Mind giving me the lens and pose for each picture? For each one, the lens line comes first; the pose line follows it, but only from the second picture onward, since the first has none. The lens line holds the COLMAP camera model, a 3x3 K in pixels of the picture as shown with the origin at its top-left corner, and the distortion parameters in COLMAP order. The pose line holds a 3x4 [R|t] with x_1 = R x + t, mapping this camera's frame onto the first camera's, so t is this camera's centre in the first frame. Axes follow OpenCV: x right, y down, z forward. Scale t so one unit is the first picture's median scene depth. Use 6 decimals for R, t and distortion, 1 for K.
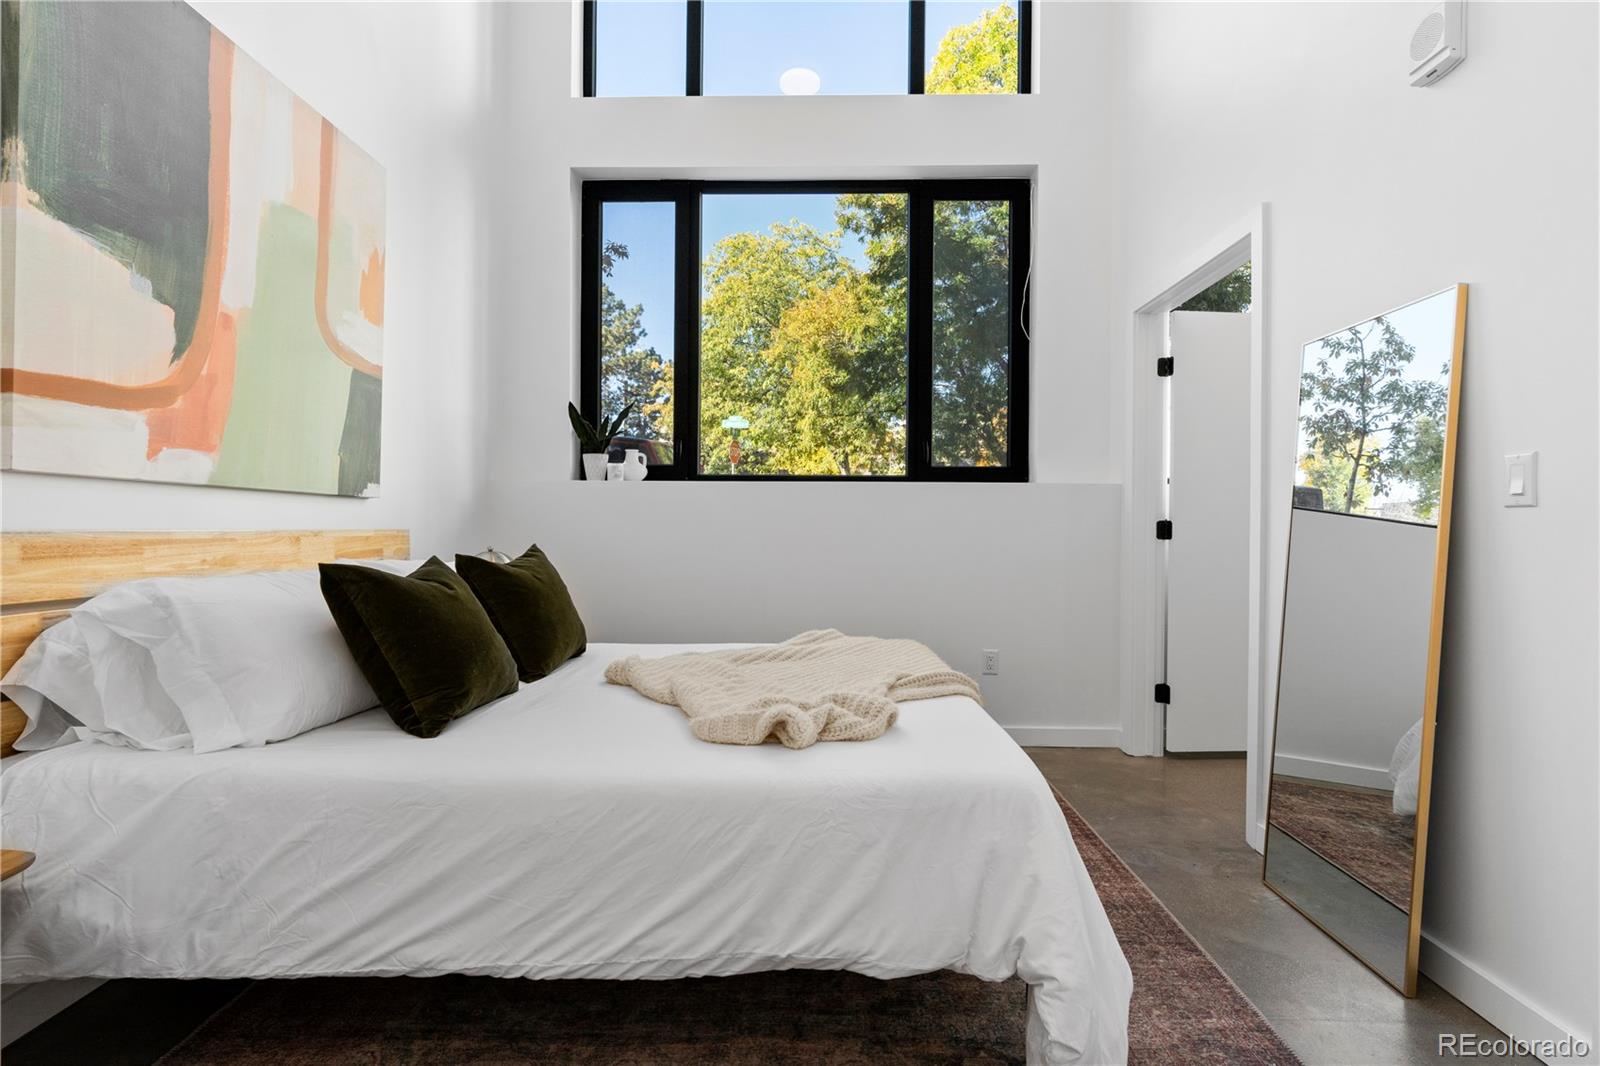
lens RADIAL K [[723.7, 0, 796.2], [0, 723.7, 529.6], [0, 0, 1]] dist [-0.007032, 0.000501]
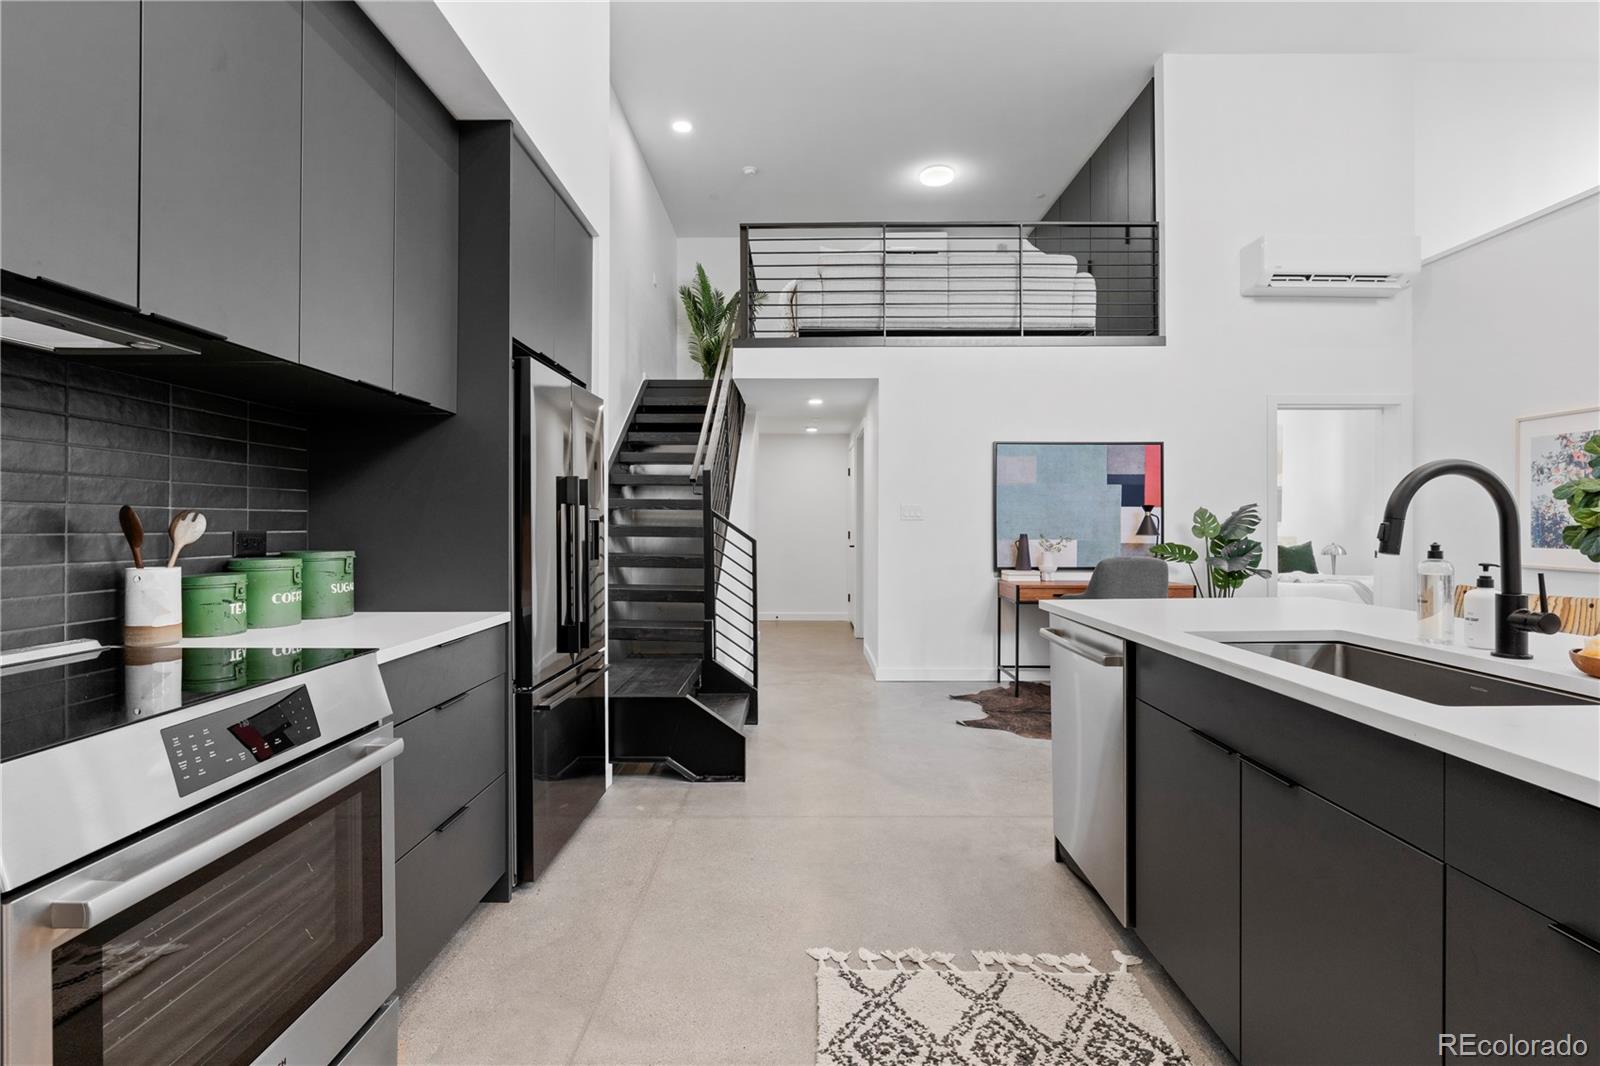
lens RADIAL K [[729.5, 0, 799.1], [0, 729.5, 523.4], [0, 0, 1]] dist [-0.004008, 0.000811]
pose [[0.025347, -0.008693, -0.999641, 2.661919], [-0.005758, 0.999944, -0.008842, -0.014820], [0.999662, 0.005980, 0.025296, -1.266876]]
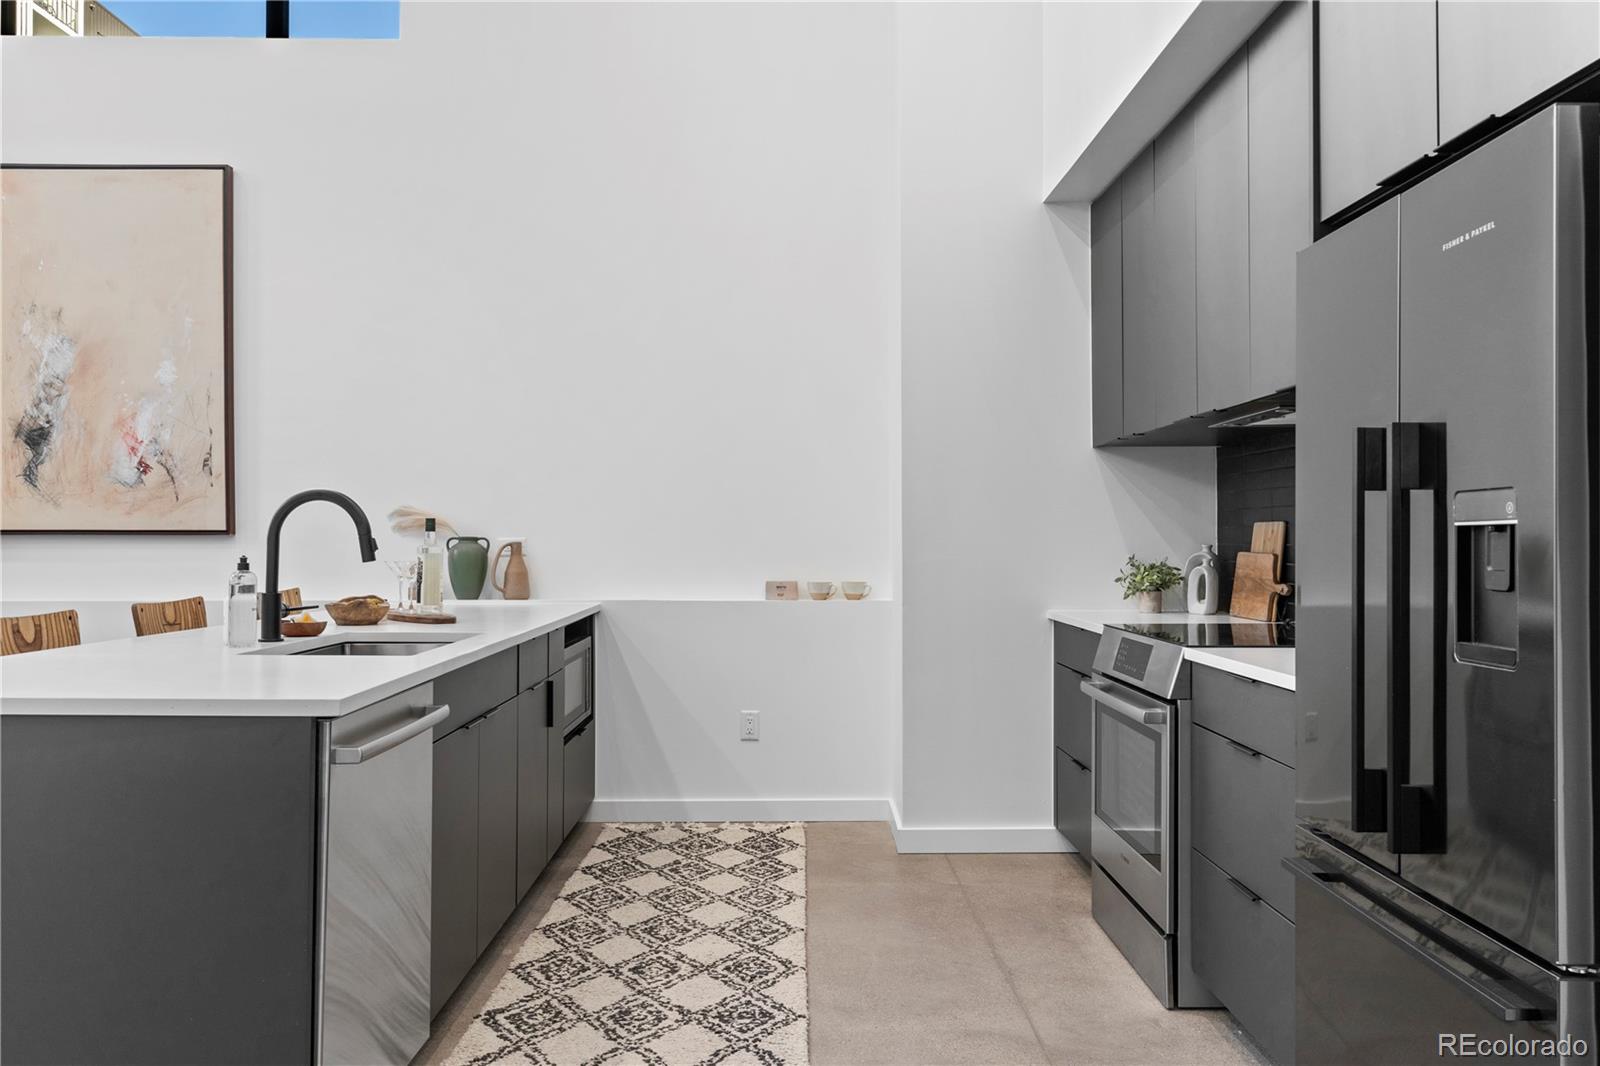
lens RADIAL K [[1216.7, 0, 800.1], [0, 1216.7, 528.7], [0, 0, 1]] dist [-0.000318, 0.003649]
pose [[-0.046602, 0.001366, 0.998913, 0.948834], [0.005761, 0.999983, -0.001099, -0.027440], [-0.998897, 0.005704, -0.046609, -1.177352]]
